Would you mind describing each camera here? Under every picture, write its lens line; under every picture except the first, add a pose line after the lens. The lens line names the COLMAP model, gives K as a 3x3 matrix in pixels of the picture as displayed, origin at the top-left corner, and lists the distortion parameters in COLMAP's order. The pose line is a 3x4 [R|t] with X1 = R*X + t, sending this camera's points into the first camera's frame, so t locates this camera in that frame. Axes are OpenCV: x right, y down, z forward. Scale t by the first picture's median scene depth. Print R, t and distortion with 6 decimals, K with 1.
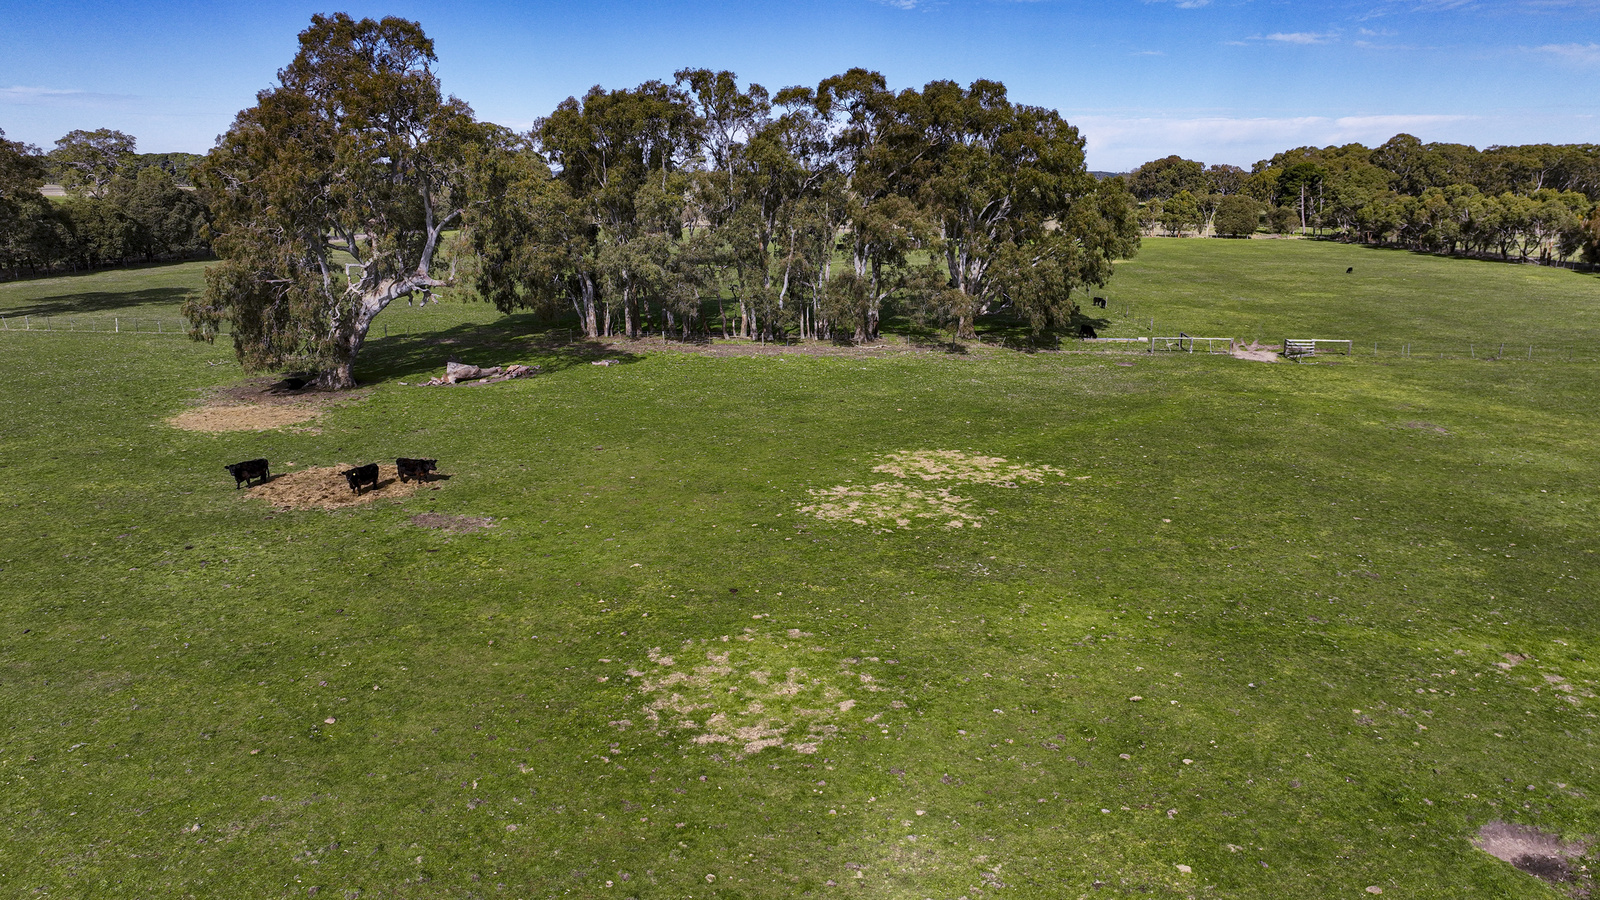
lens RADIAL K [[1132.9, 0, 800.0], [0, 1132.9, 450.0], [0, 0, 1]] dist [0.002014, 0.013535]
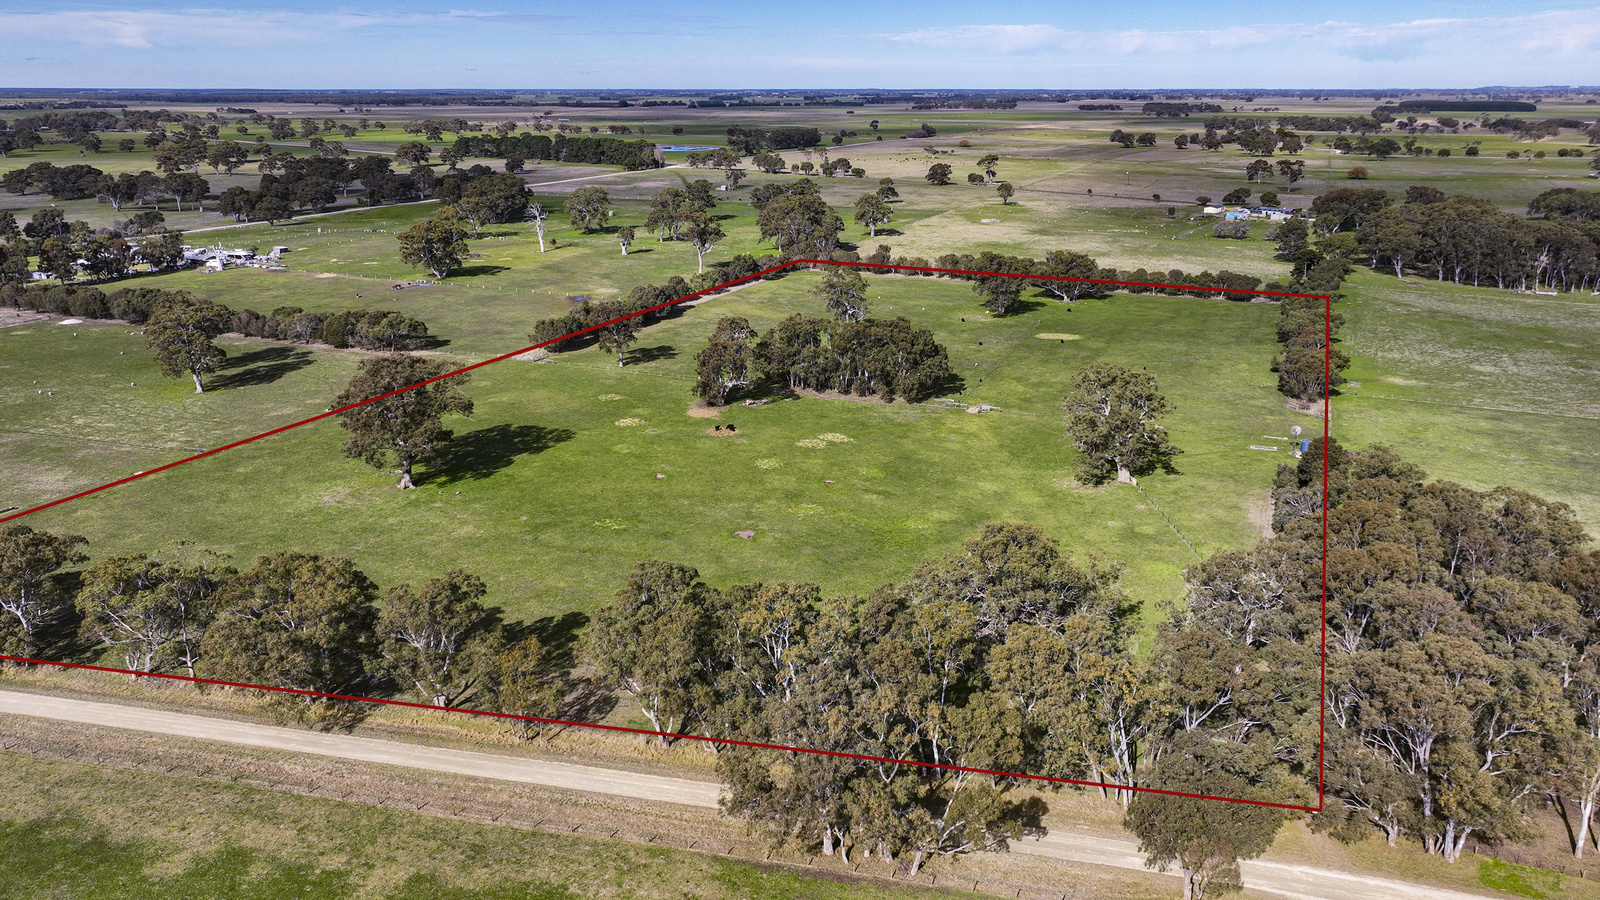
lens RADIAL K [[1132.9, 0, 800.0], [0, 1132.9, 450.0], [0, 0, 1]] dist [0.002014, 0.013535]
pose [[0.952319, 0.082147, -0.293838, 1.078614], [-0.063622, 0.995368, 0.072076, -0.206742], [0.298398, -0.049945, 0.953134, -2.822740]]
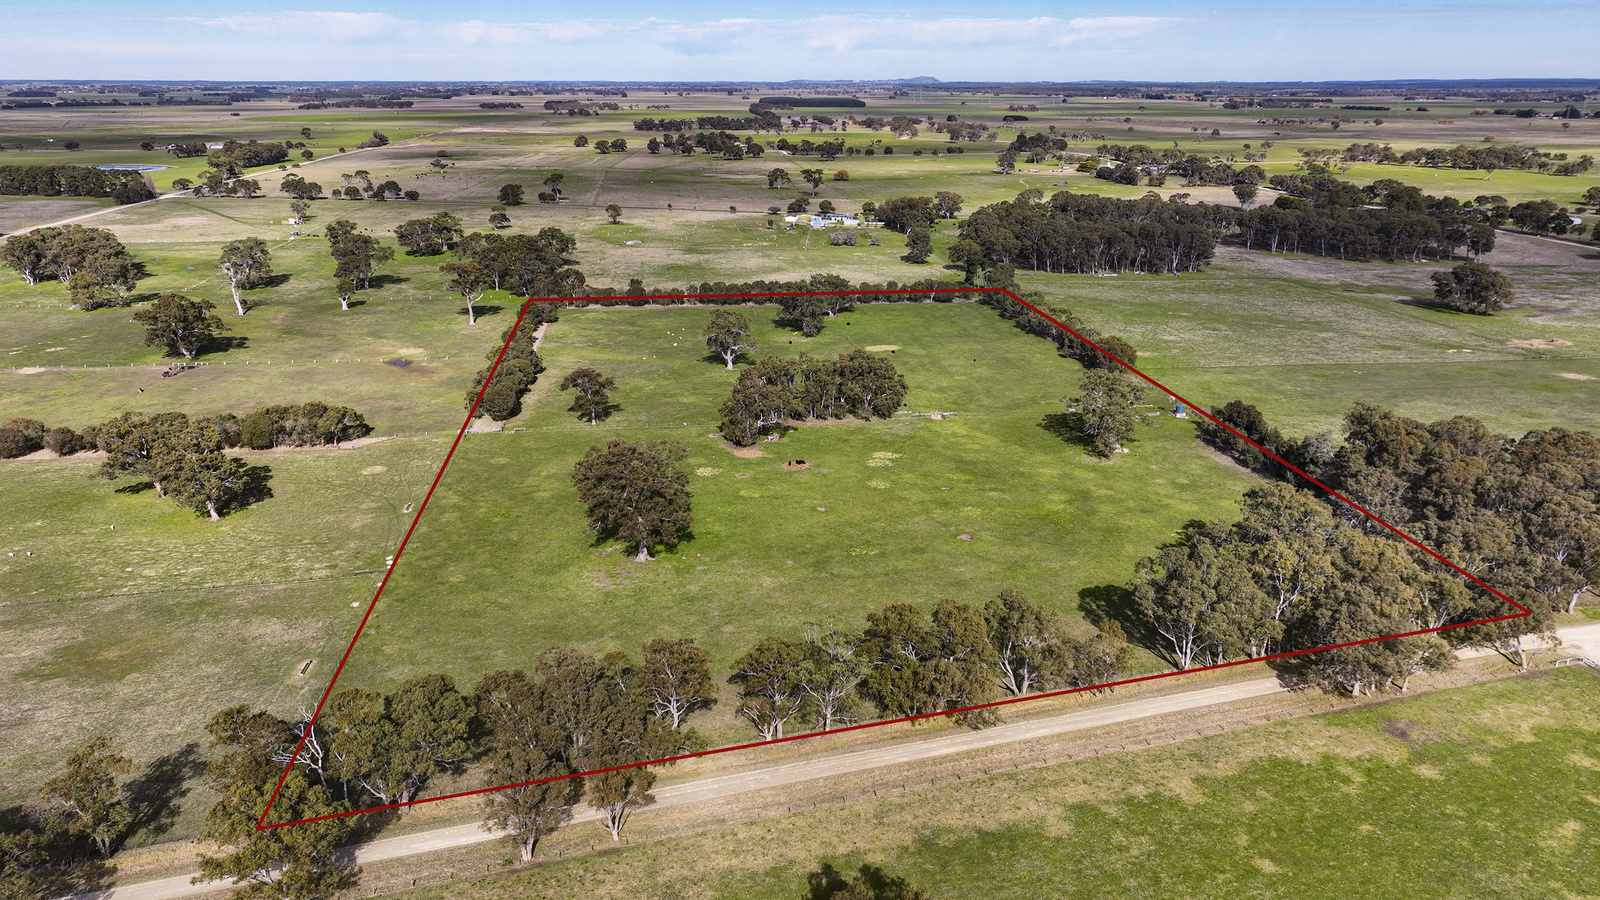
lens RADIAL K [[1132.9, 0, 800.0], [0, 1132.9, 450.0], [0, 0, 1]] dist [0.002014, 0.013535]
pose [[0.976590, -0.077756, 0.200566, -1.132234], [0.063198, 0.994948, 0.078003, -0.382316], [-0.205618, -0.063502, 0.976570, -3.602760]]
